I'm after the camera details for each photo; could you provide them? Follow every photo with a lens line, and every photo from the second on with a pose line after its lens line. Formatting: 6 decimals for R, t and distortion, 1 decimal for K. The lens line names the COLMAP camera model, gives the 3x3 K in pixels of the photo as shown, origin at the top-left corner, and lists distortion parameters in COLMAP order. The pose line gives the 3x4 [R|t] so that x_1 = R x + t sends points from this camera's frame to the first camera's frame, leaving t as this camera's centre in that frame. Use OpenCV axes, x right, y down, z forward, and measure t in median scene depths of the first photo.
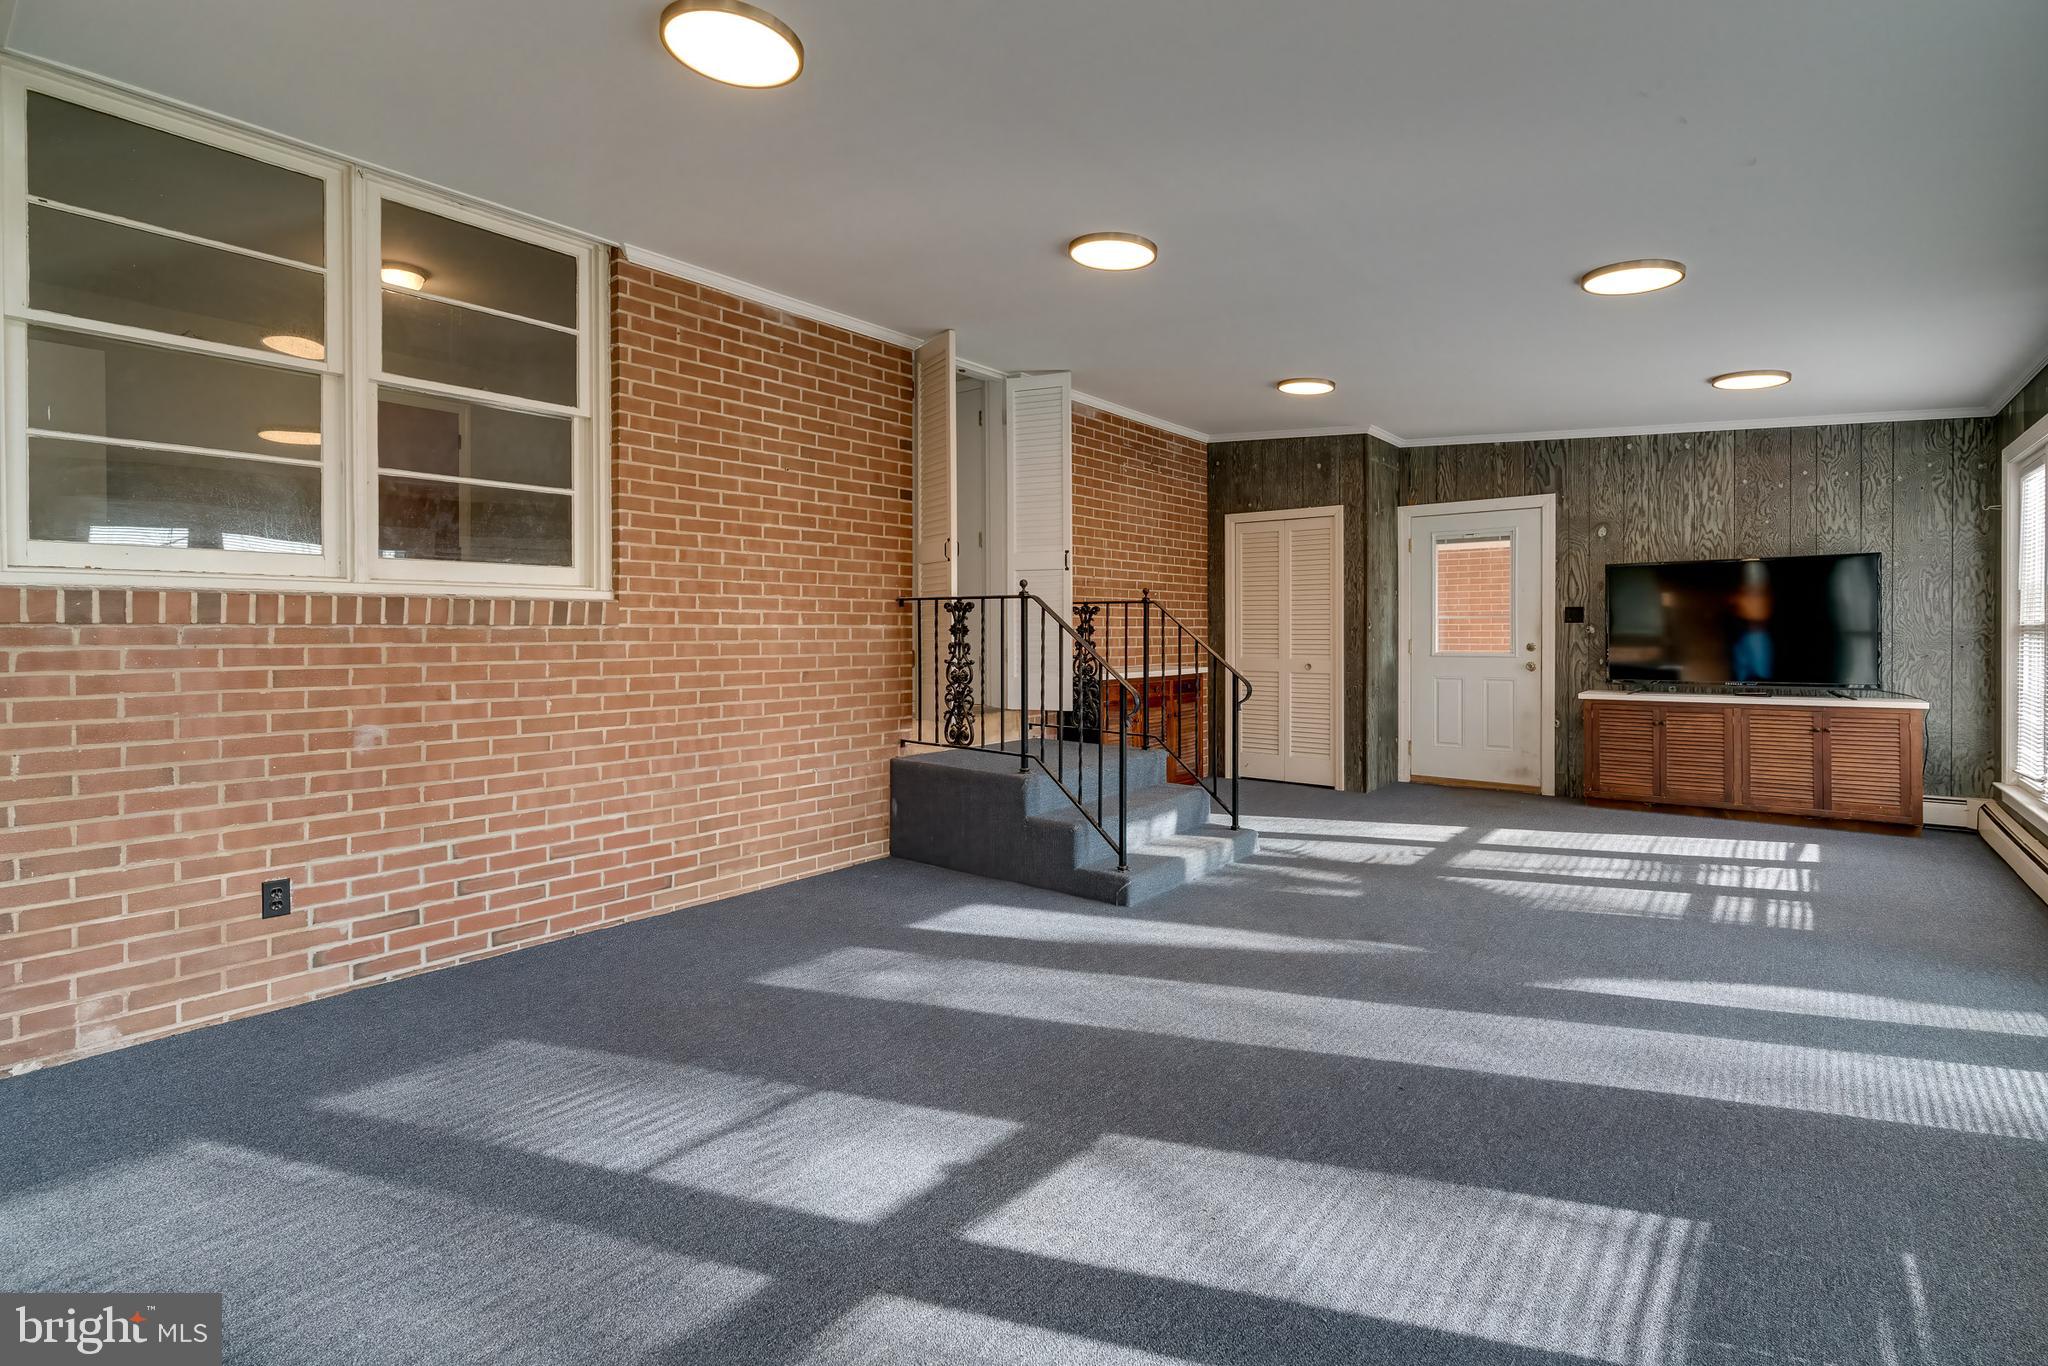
lens RADIAL K [[953.8, 0, 1029.0], [0, 953.8, 636.6], [0, 0, 1]] dist [0.001430, 0.000065]
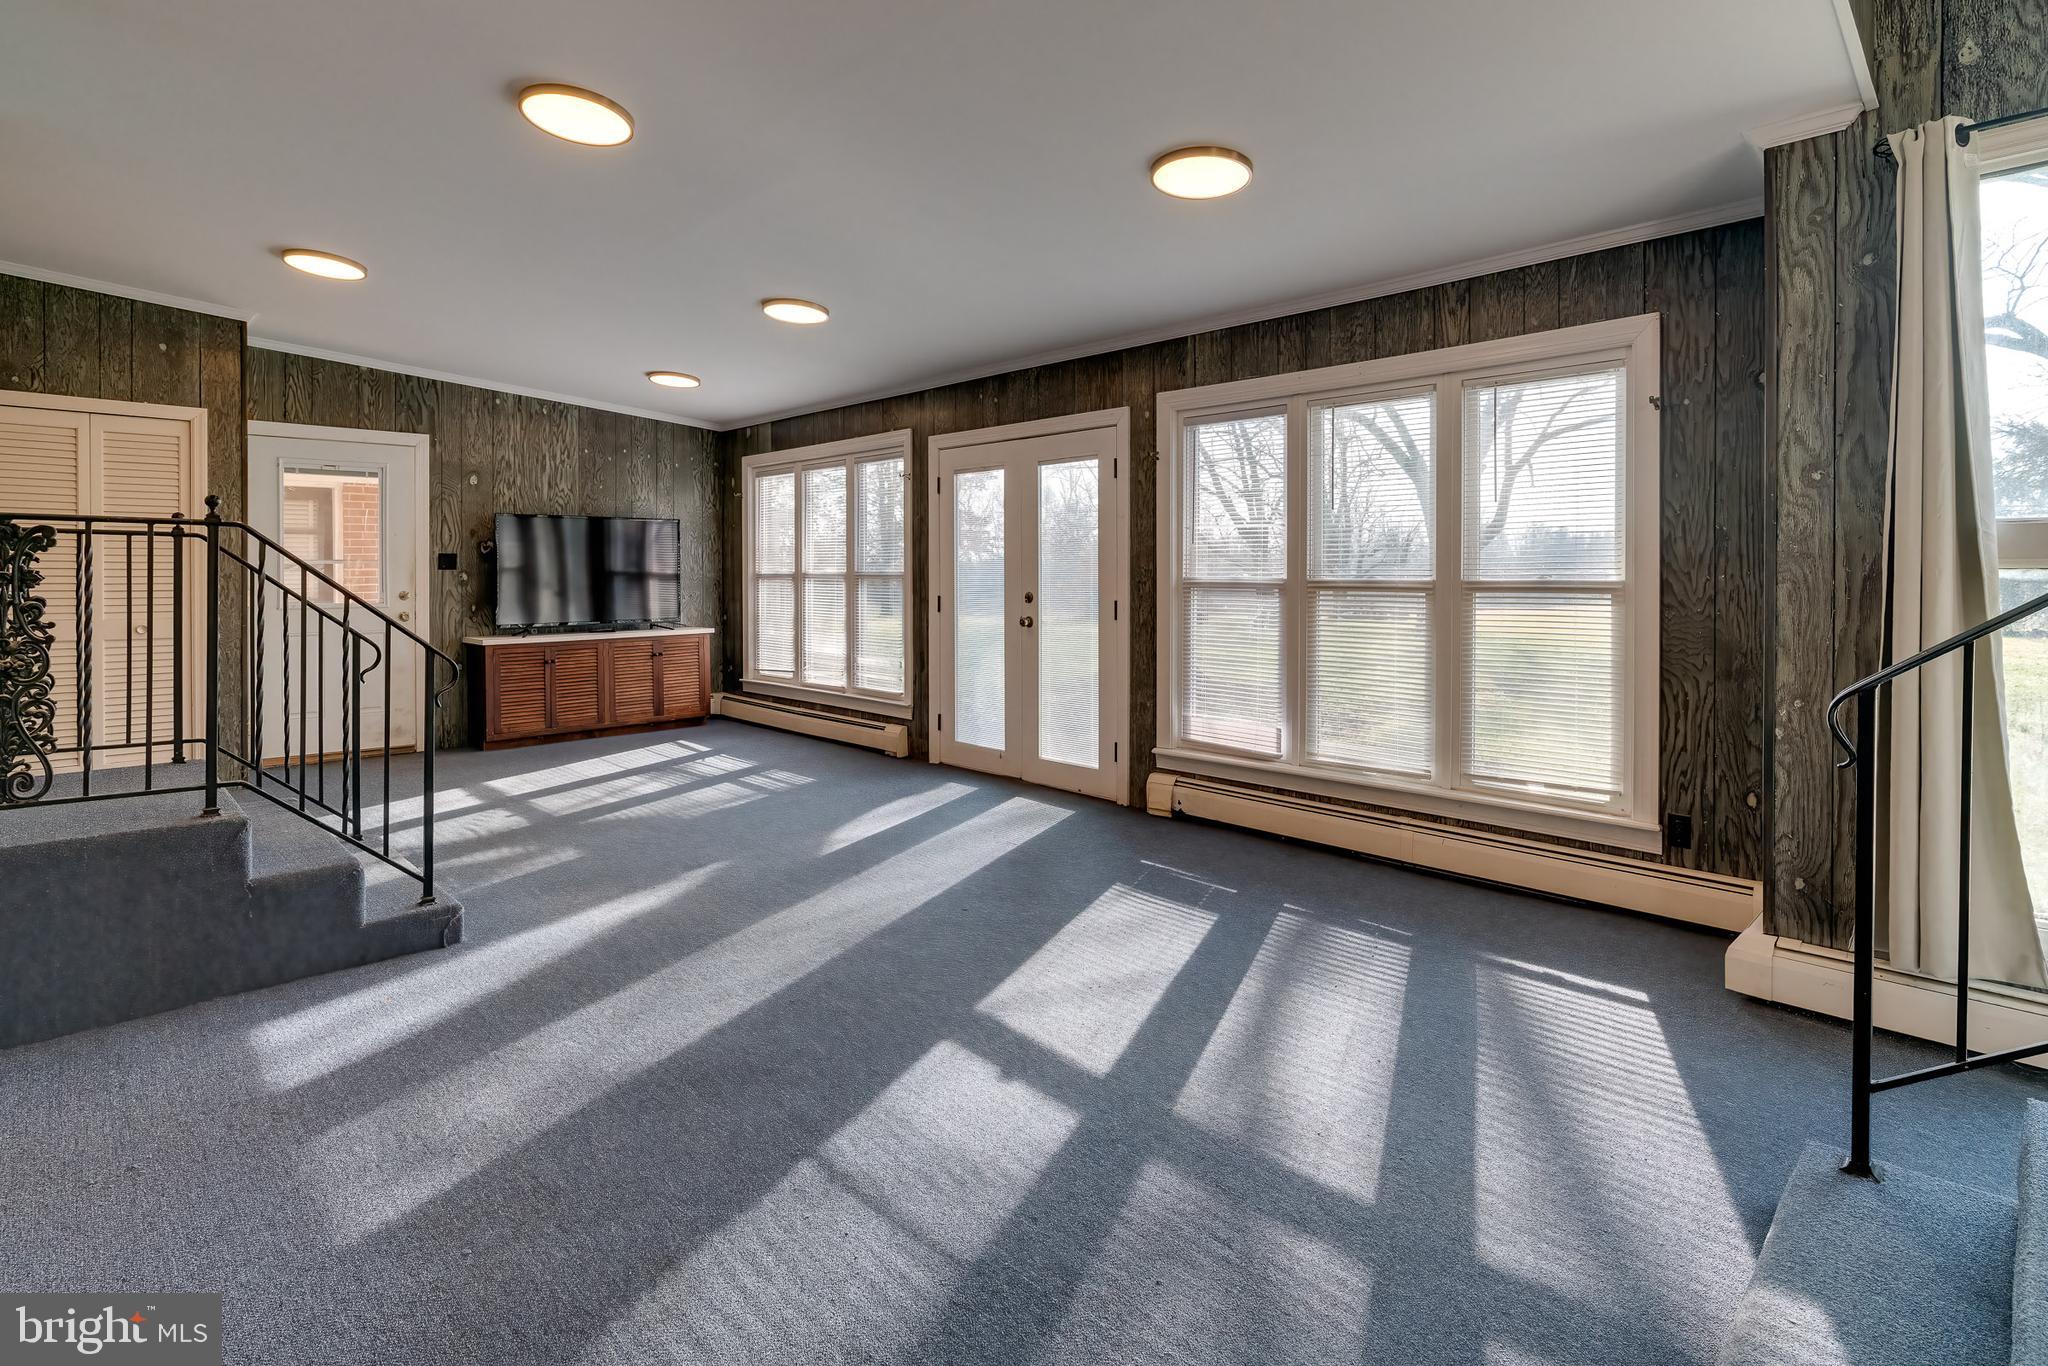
lens RADIAL K [[983.9, 0, 1087.1], [0, 983.9, 581.0], [0, 0, 1]] dist [0.001375, 0.000253]
pose [[0.093012, -0.005294, 0.995651, -0.393702], [0.008140, 0.999956, 0.004556, -0.002505], [-0.995632, 0.007681, 0.093051, 0.267446]]
